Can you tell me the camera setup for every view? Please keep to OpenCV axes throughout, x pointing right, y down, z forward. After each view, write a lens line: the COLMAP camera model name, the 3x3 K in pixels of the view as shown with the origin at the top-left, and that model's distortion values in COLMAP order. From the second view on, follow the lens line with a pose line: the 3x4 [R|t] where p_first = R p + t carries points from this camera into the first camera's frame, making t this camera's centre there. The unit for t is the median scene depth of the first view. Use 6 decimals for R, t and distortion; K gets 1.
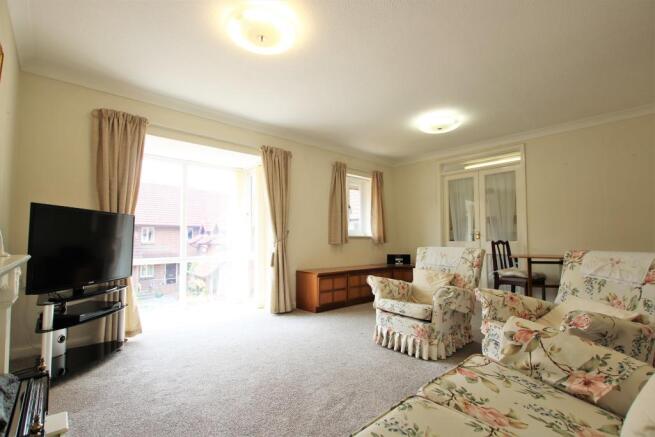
lens RADIAL K [[305.6, 0, 327.5], [0, 305.6, 218.5], [0, 0, 1]] dist [-0.030507, -0.000036]
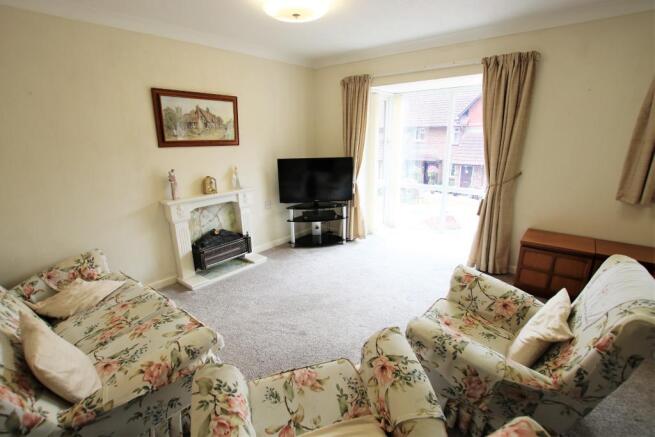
lens RADIAL K [[315.9, 0, 326.1], [0, 315.9, 223.7], [0, 0, 1]] dist [-0.028472, 0.002238]
pose [[0.137695, 0.269824, -0.953014, 0.740920], [0.088522, 0.954976, 0.283170, -0.129520], [0.986511, -0.123354, 0.107610, 0.617719]]
